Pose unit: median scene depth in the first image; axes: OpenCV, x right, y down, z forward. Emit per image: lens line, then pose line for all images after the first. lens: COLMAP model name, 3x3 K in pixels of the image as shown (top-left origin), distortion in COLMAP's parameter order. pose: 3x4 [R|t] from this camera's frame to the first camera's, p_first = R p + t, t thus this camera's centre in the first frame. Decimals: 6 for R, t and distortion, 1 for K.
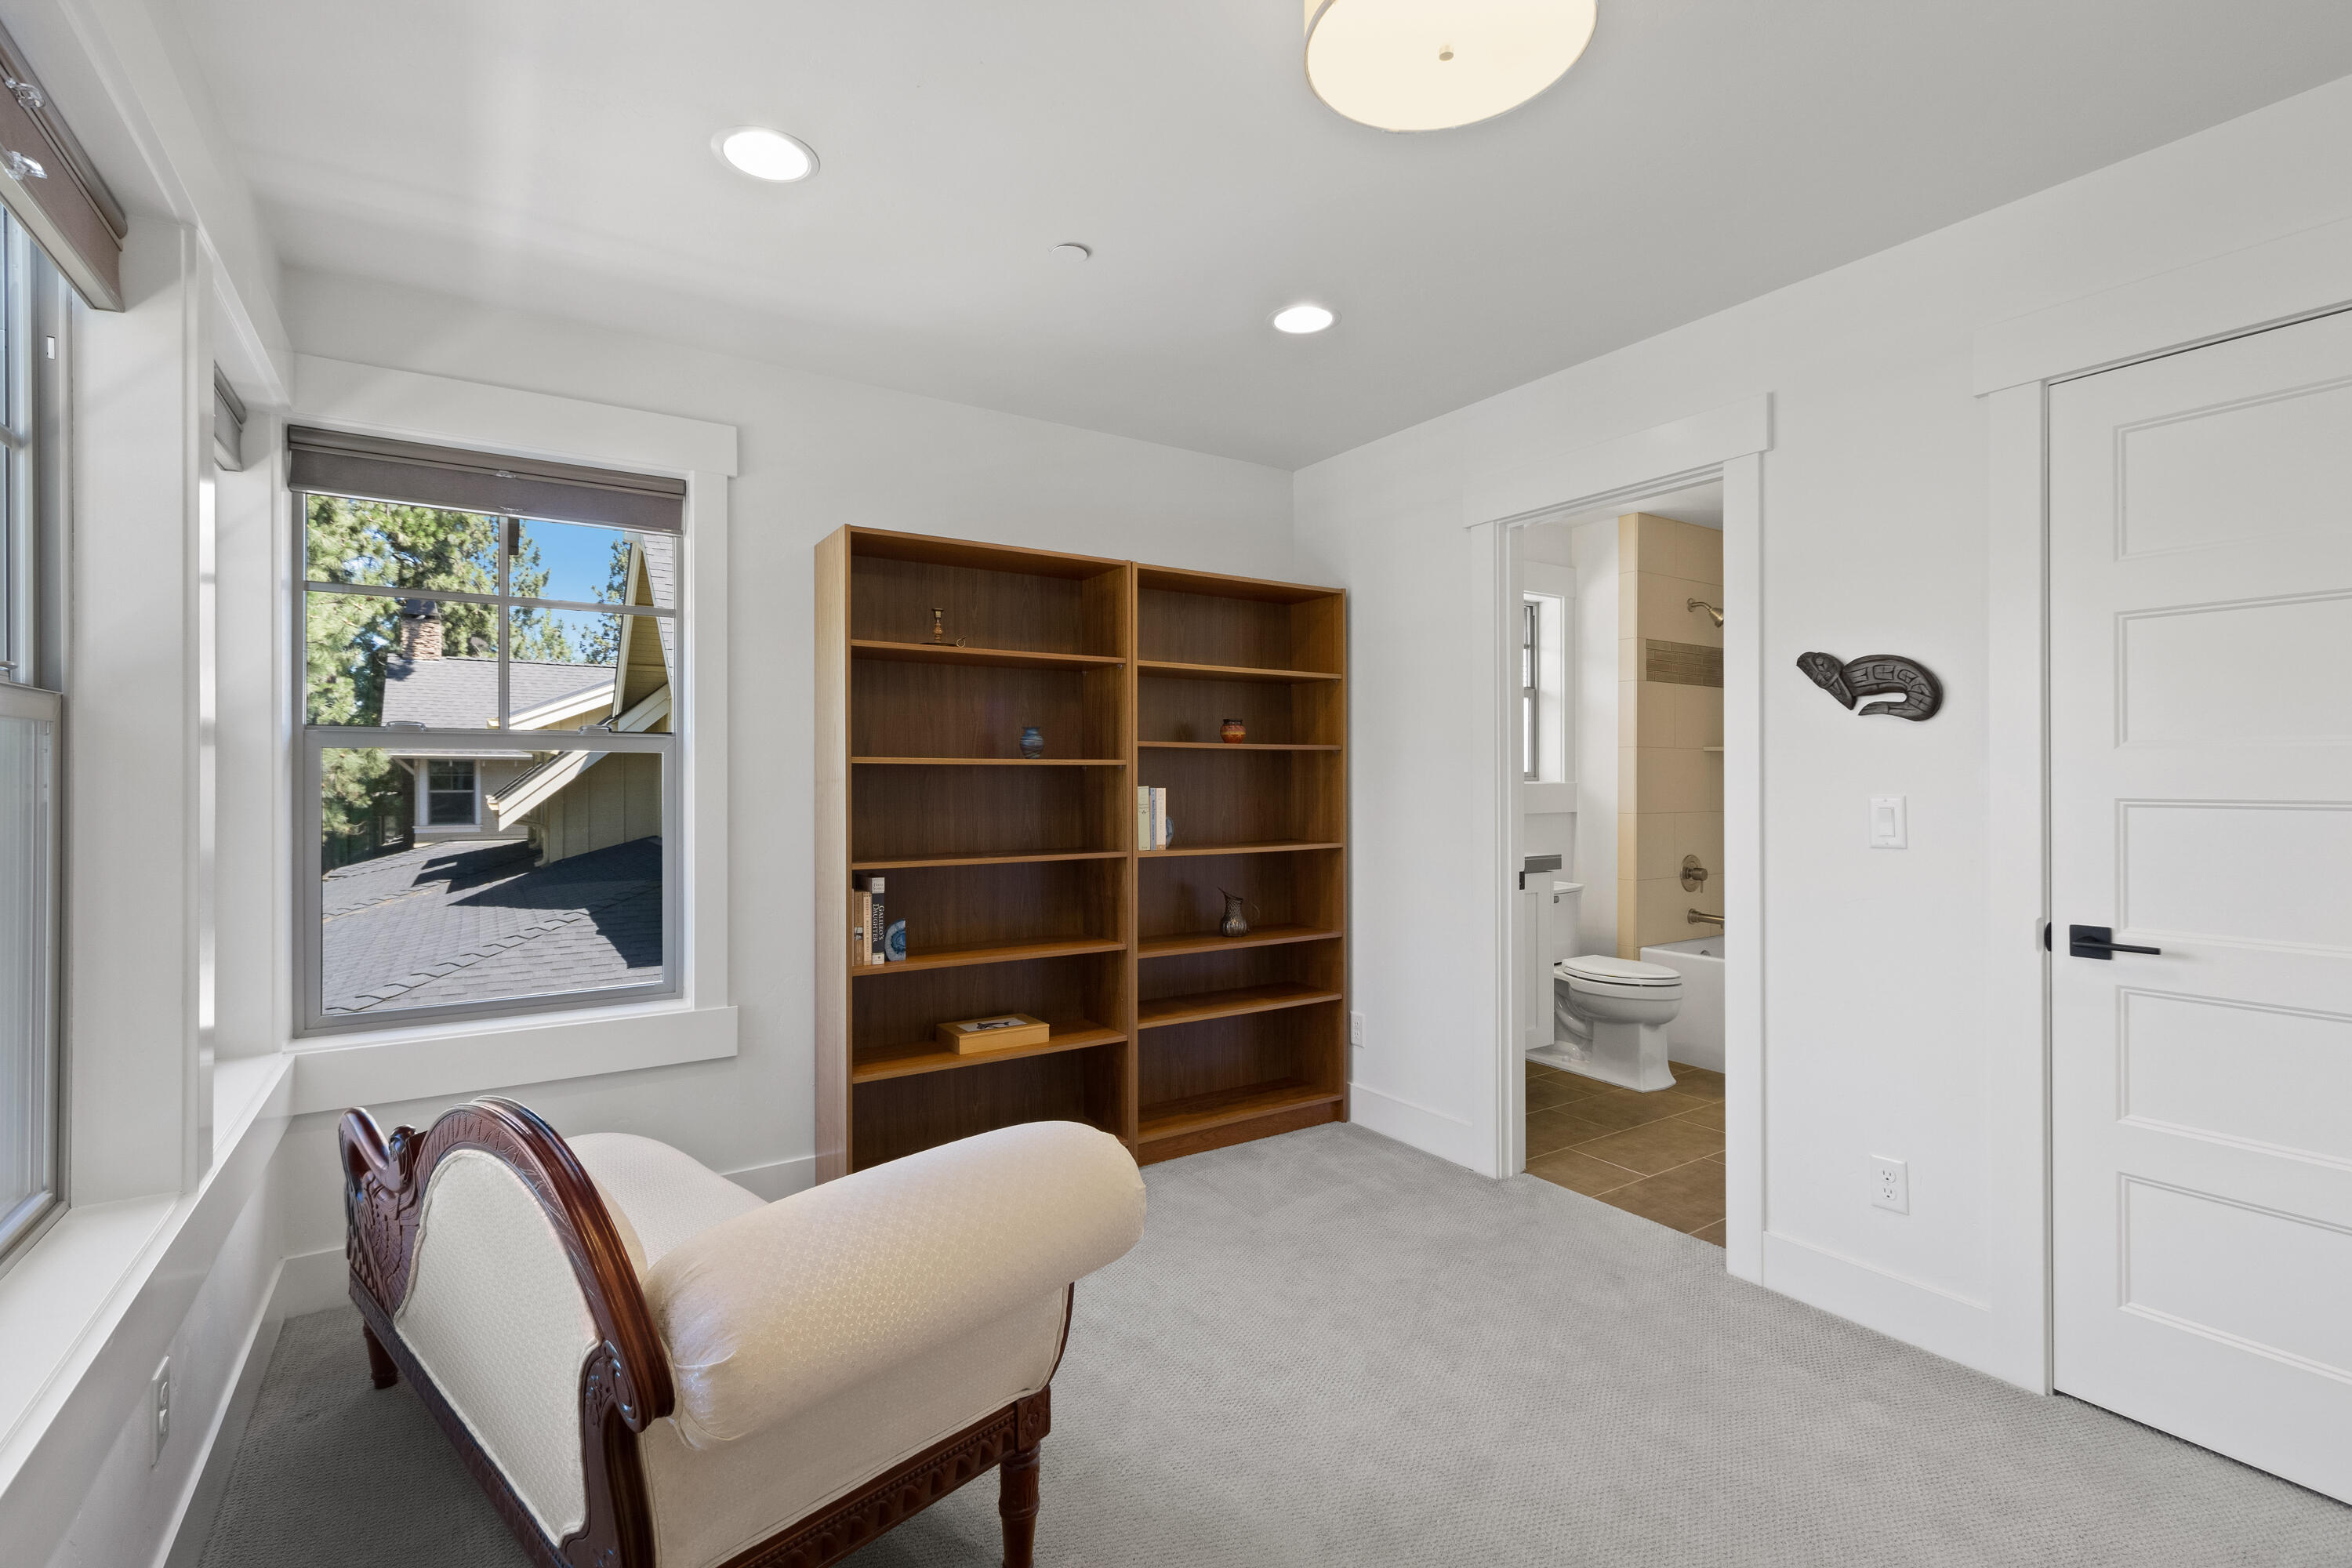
lens RADIAL K [[1080.1, 0, 1166.7], [0, 1080.1, 779.2], [0, 0, 1]] dist [0.003172, -0.000628]
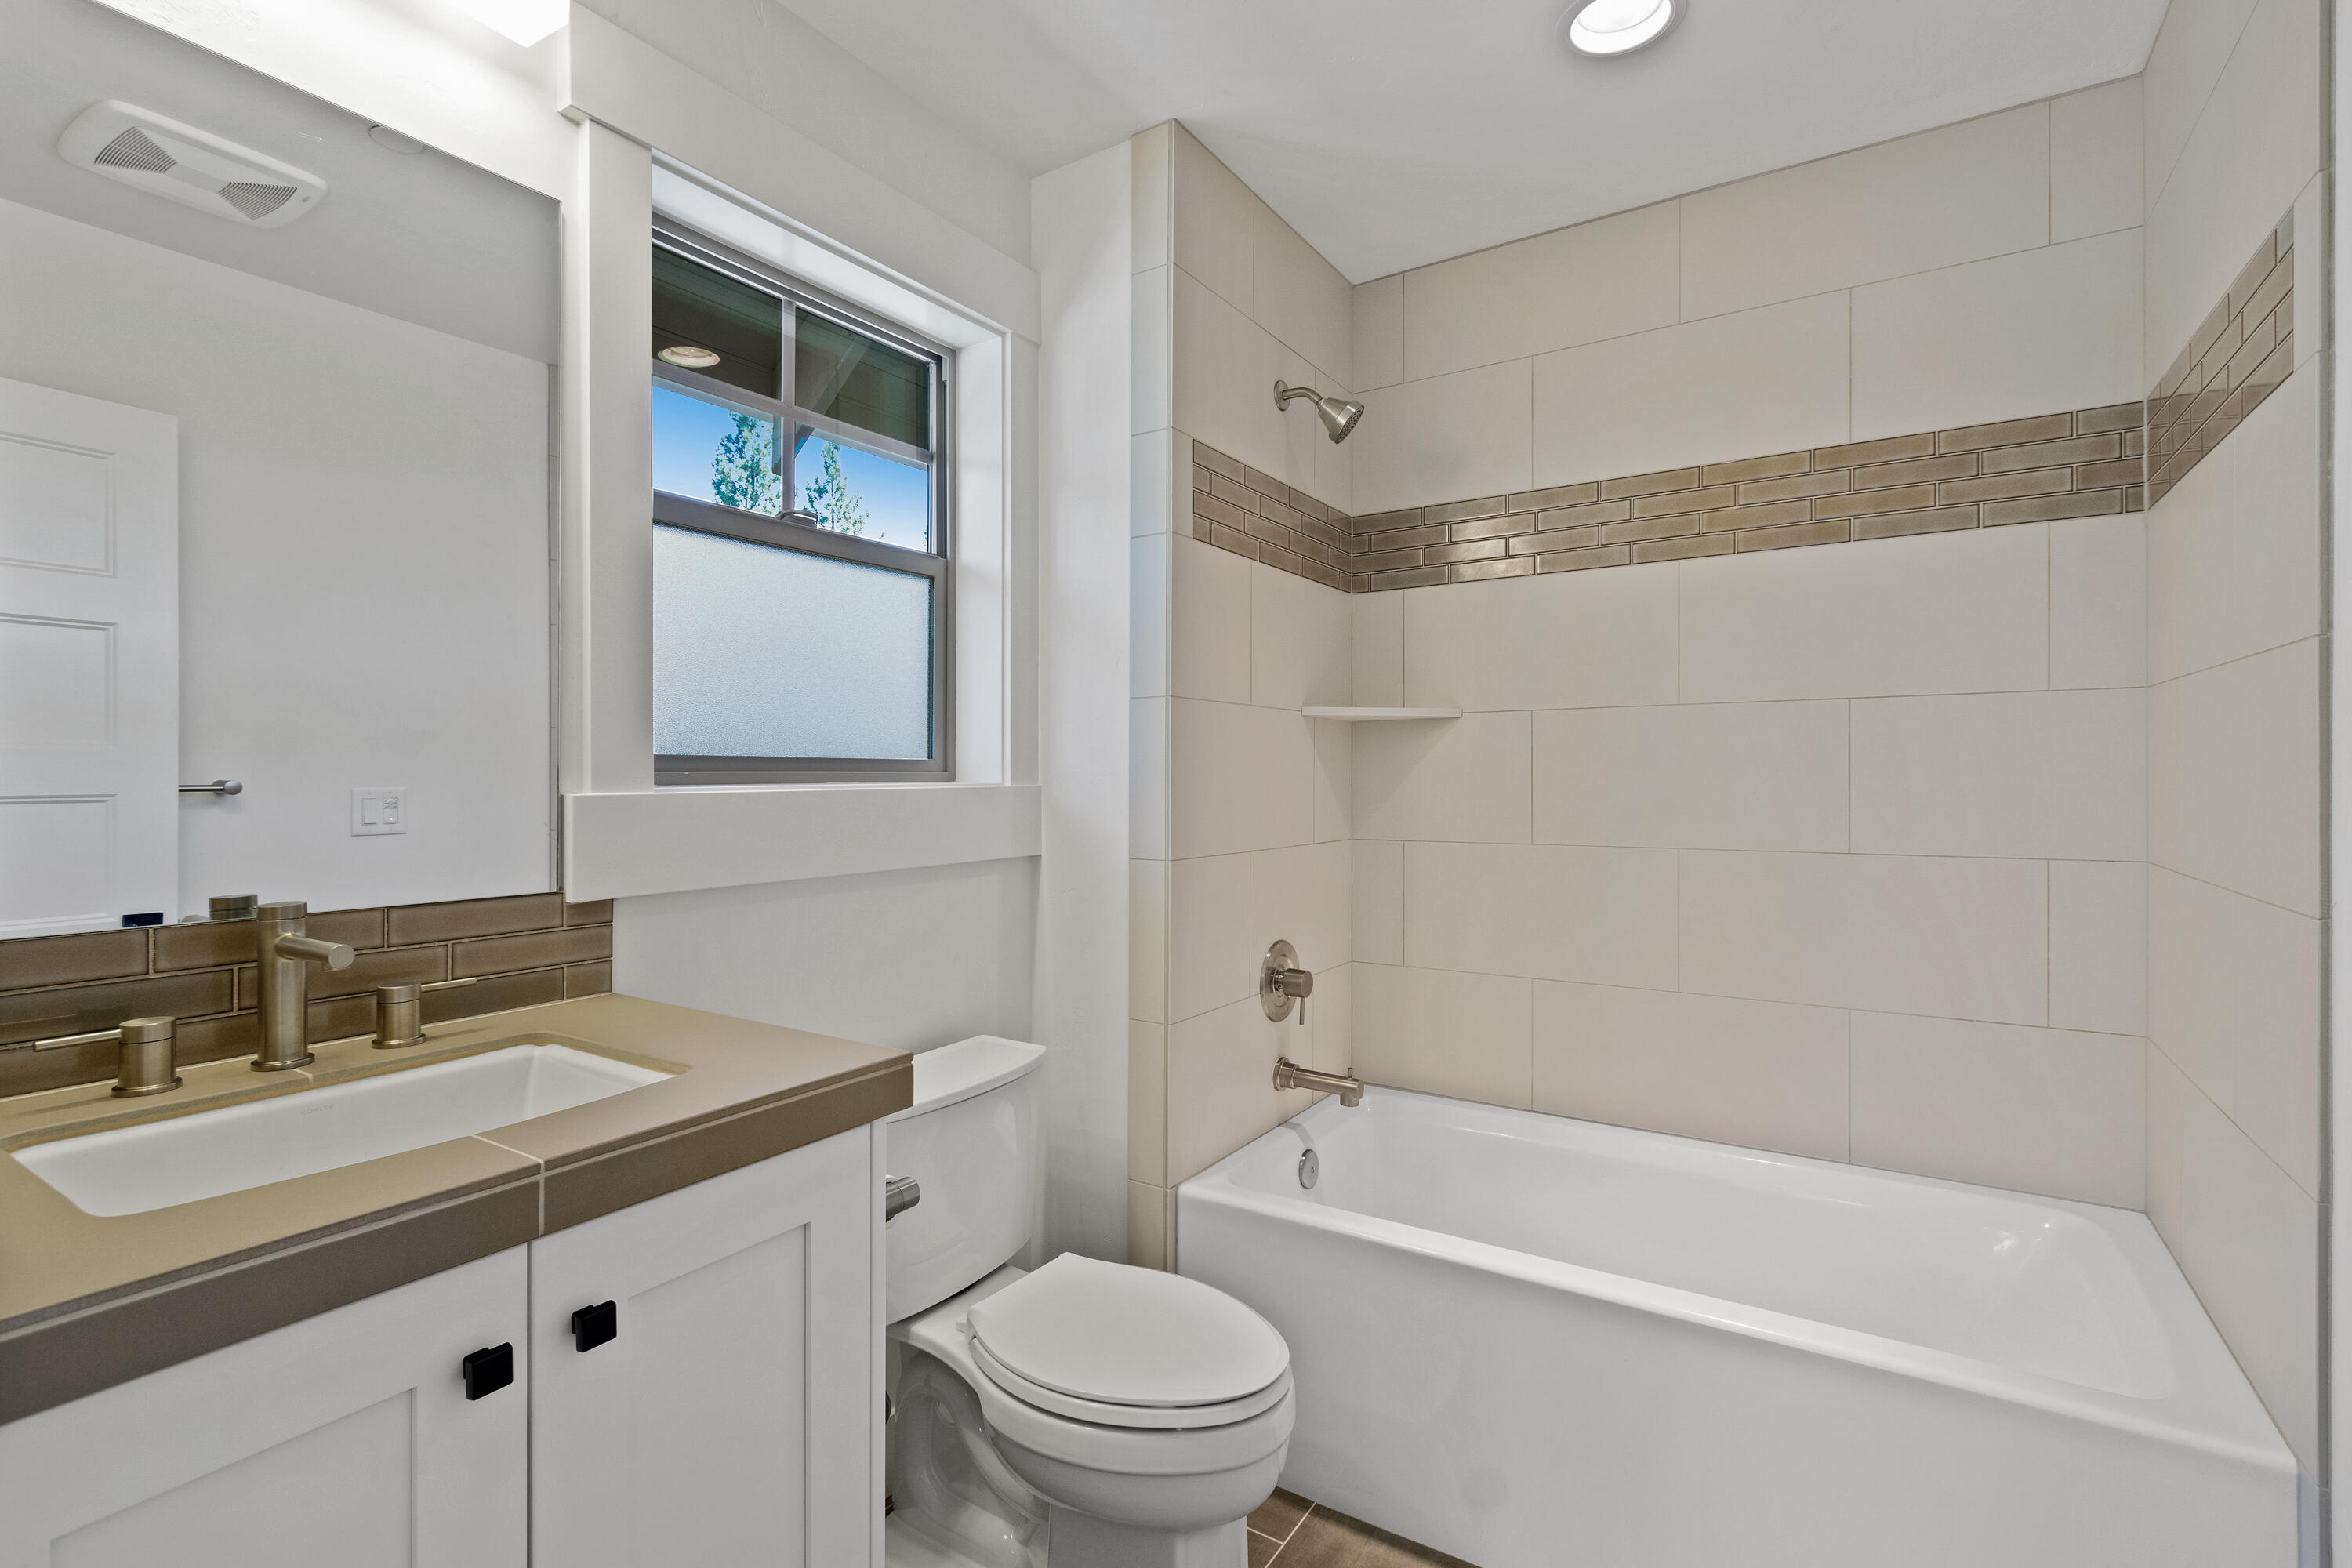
lens RADIAL K [[1080.1, 0, 1176.1], [0, 1080.1, 786.8], [0, 0, 1]] dist [0.003172, -0.000628]
pose [[0.917483, 0.000252, 0.397775, 0.342129], [0.000652, 0.999998, -0.002137, 0.006800], [-0.397775, 0.002220, 0.917481, 0.780081]]
